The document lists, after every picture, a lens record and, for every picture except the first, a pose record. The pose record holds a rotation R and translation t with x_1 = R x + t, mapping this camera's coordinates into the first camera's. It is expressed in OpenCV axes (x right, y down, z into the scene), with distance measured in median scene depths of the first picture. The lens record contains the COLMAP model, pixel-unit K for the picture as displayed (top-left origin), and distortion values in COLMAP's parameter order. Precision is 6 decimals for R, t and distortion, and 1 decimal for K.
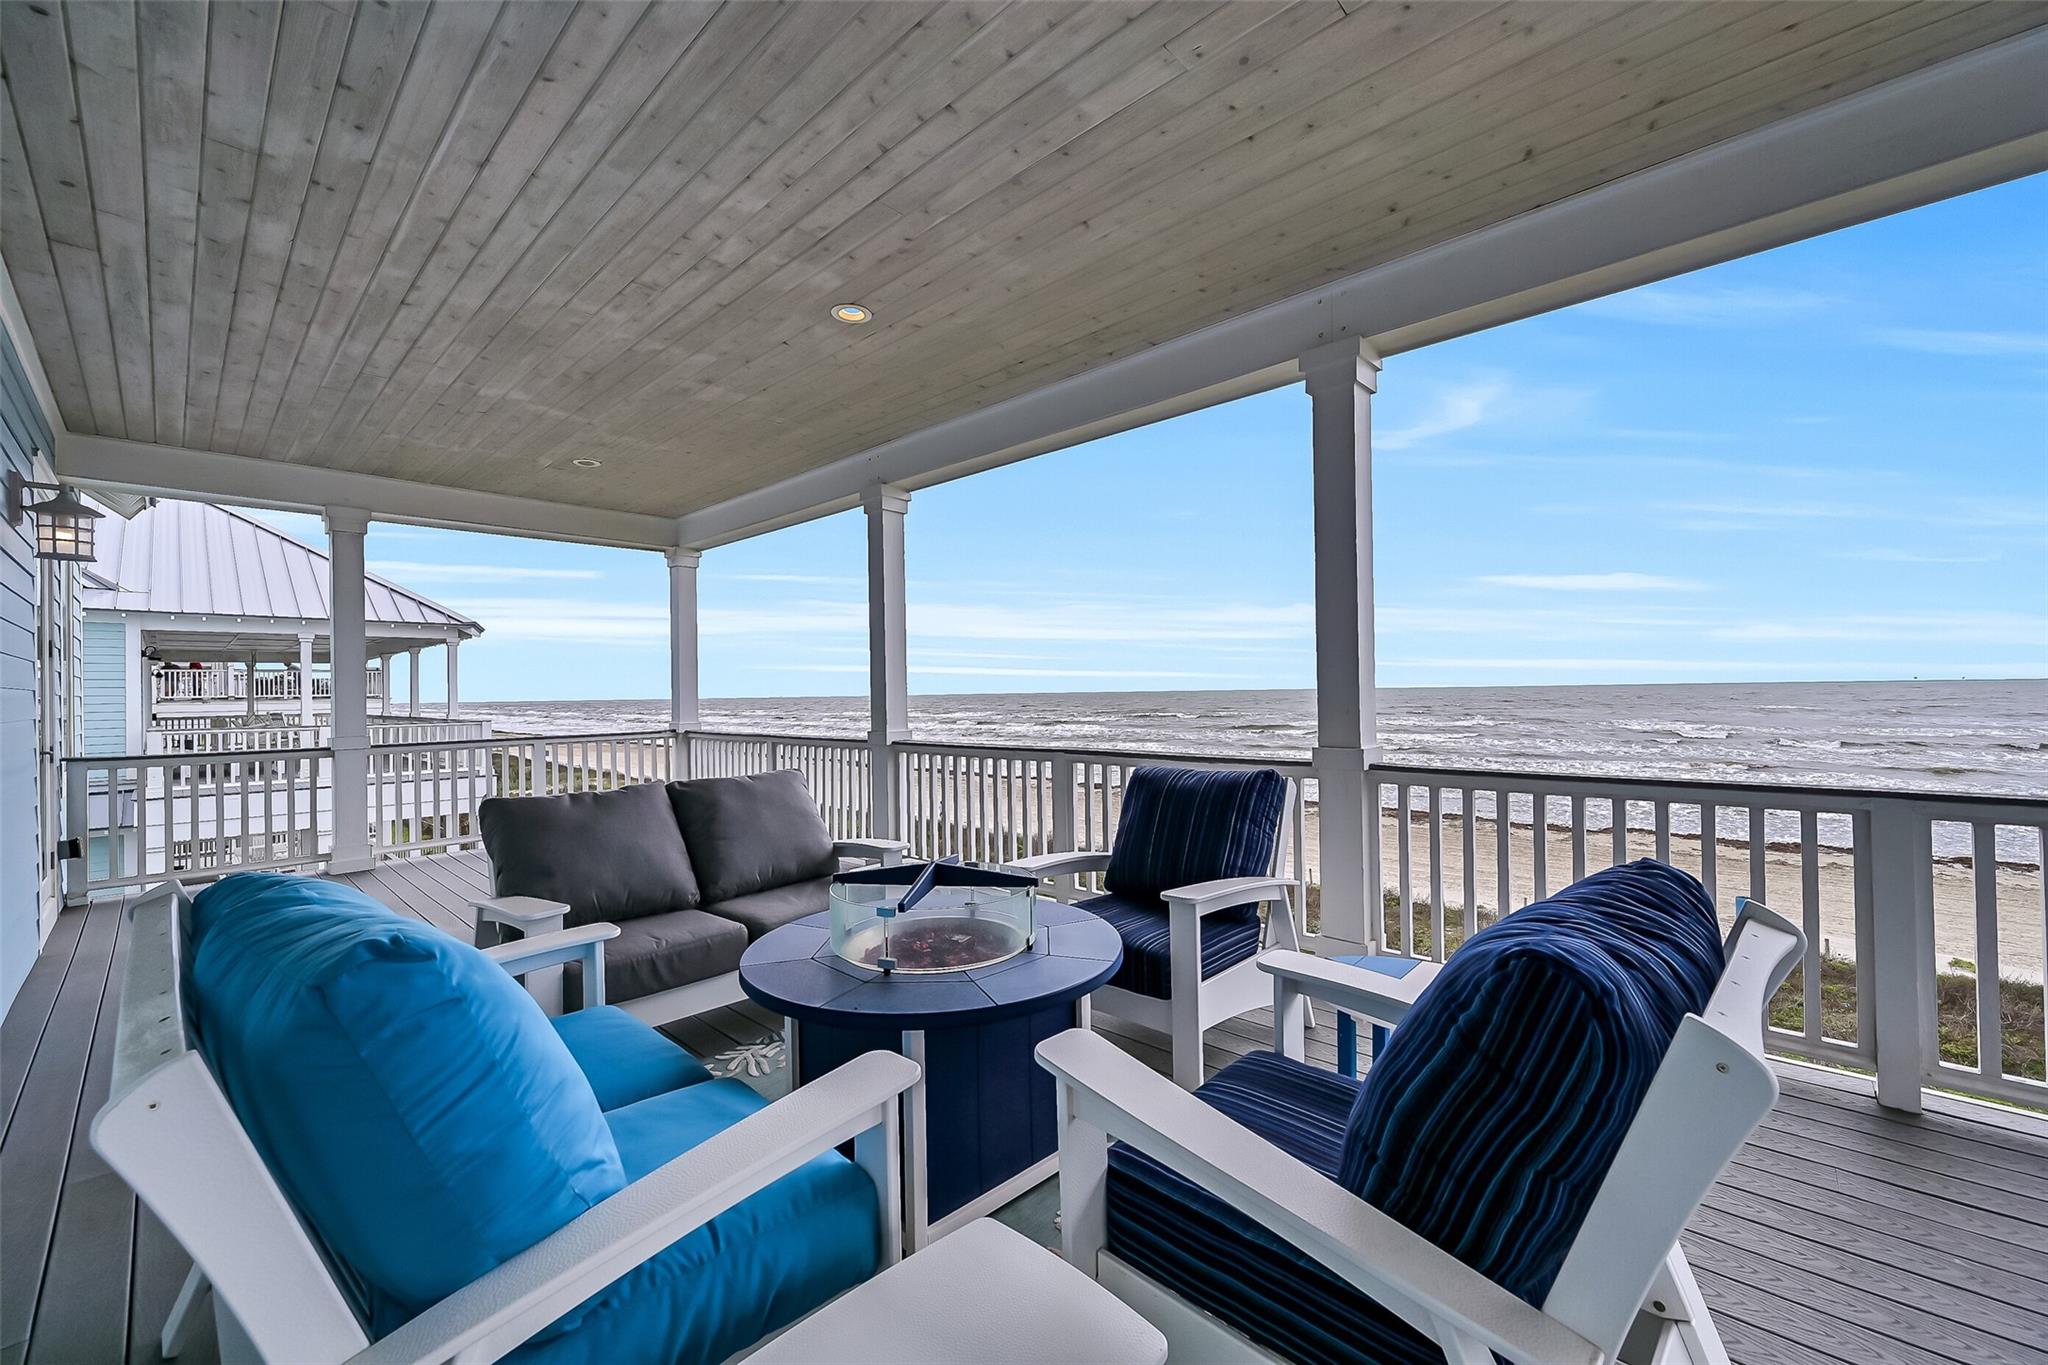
lens RADIAL K [[807.5, 0, 1024.0], [0, 807.5, 682.5], [0, 0, 1]] dist [0.000411, -0.000188]
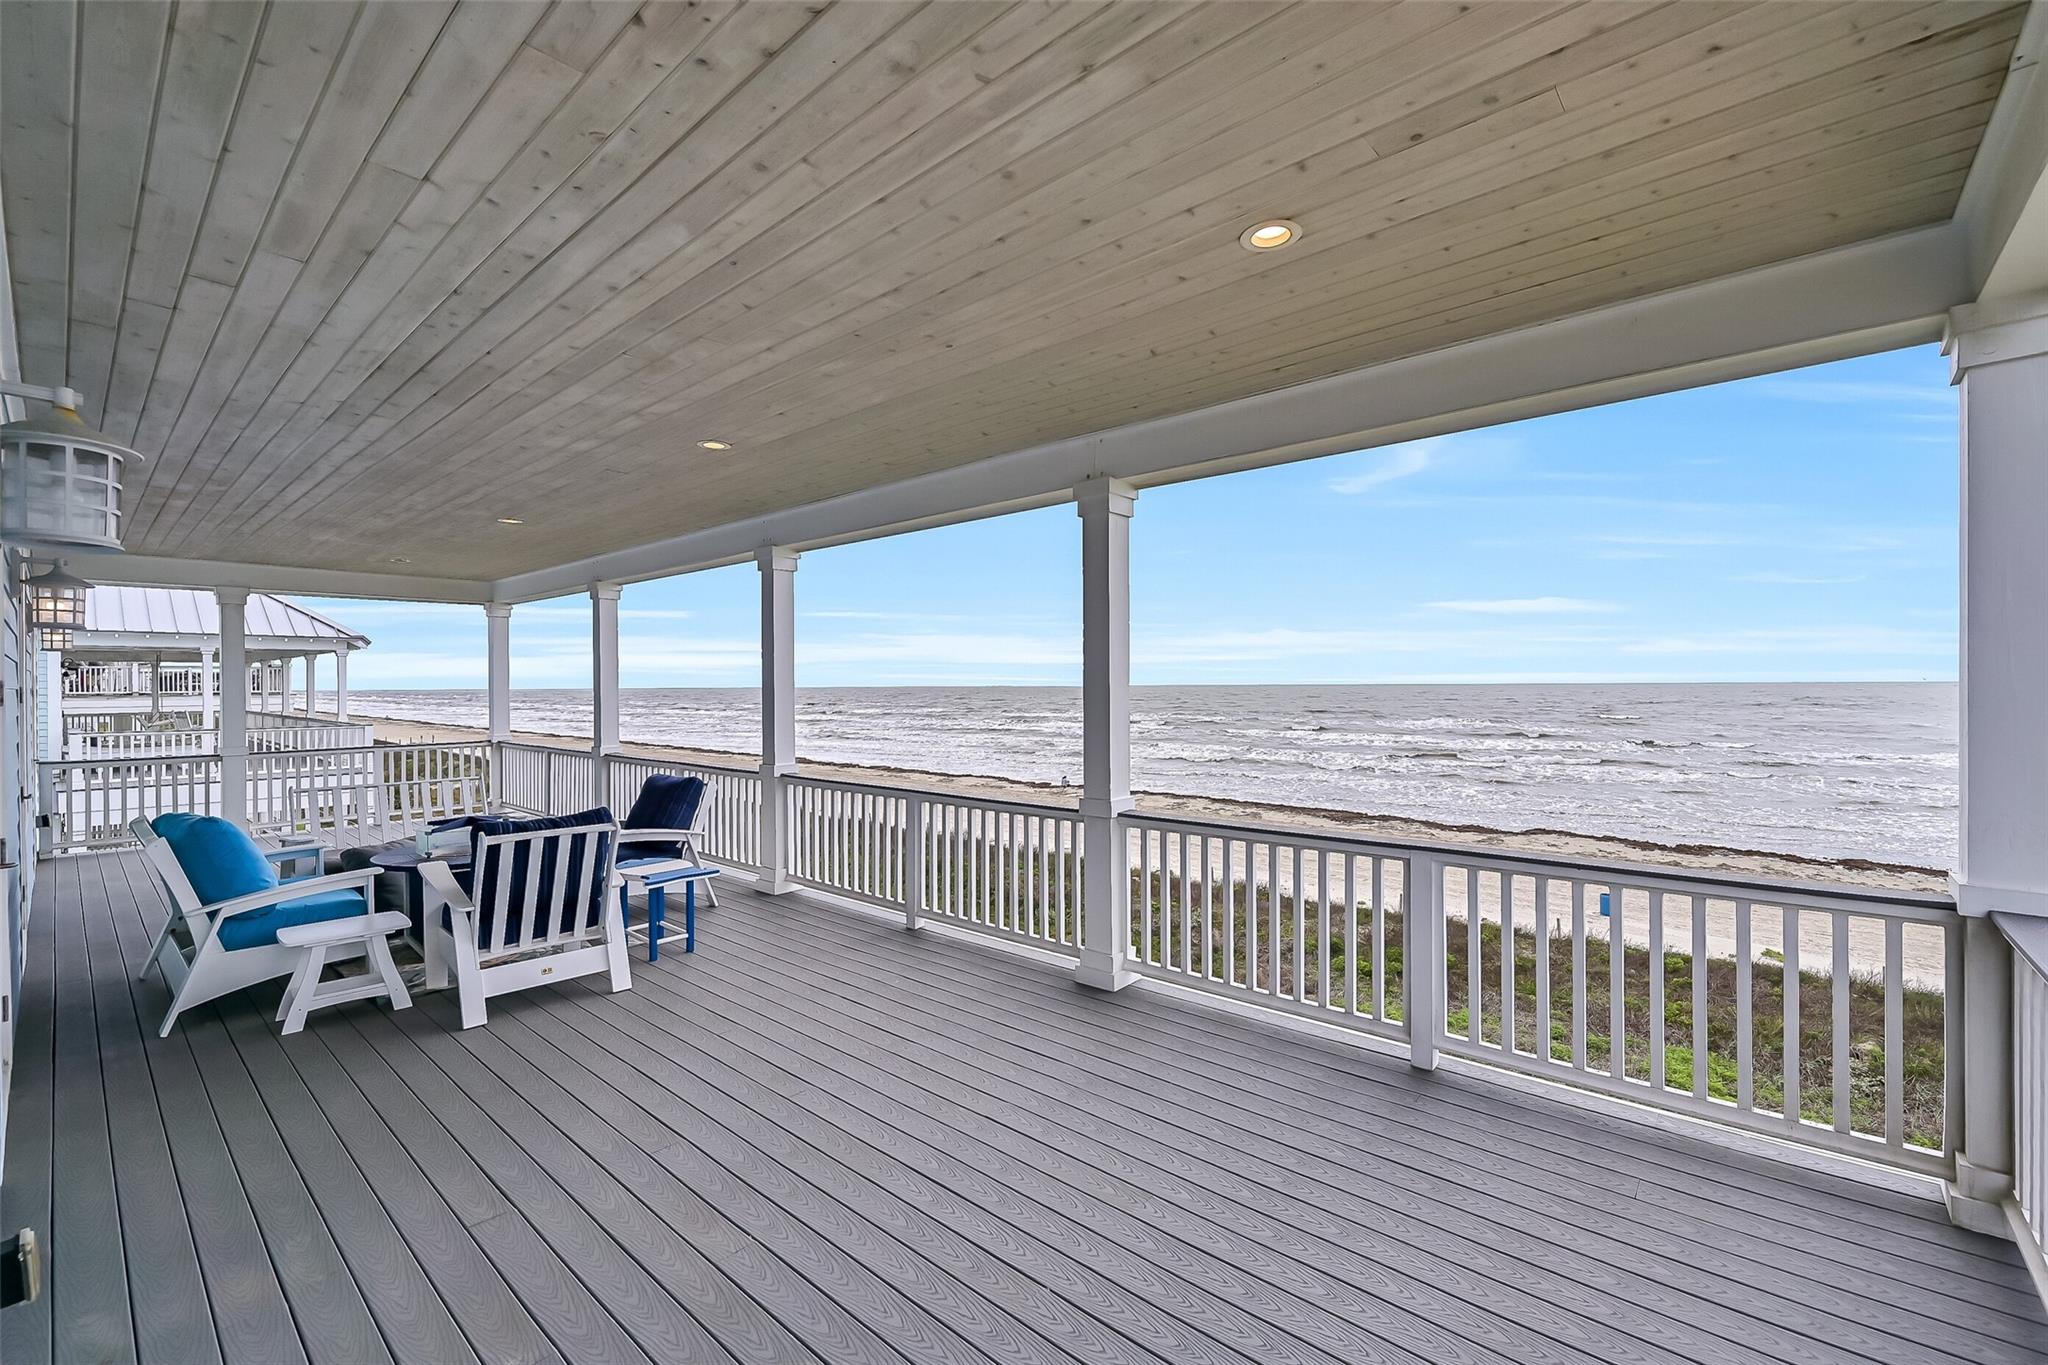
lens RADIAL K [[861.4, 0, 1024.0], [0, 861.4, 682.5], [0, 0, 1]] dist [-0.001020, 0.000117]
pose [[0.999544, 0.010133, 0.028453, 0.332981], [-0.010375, 0.999911, 0.008380, -0.047397], [-0.028365, -0.008672, 0.999560, -0.359991]]
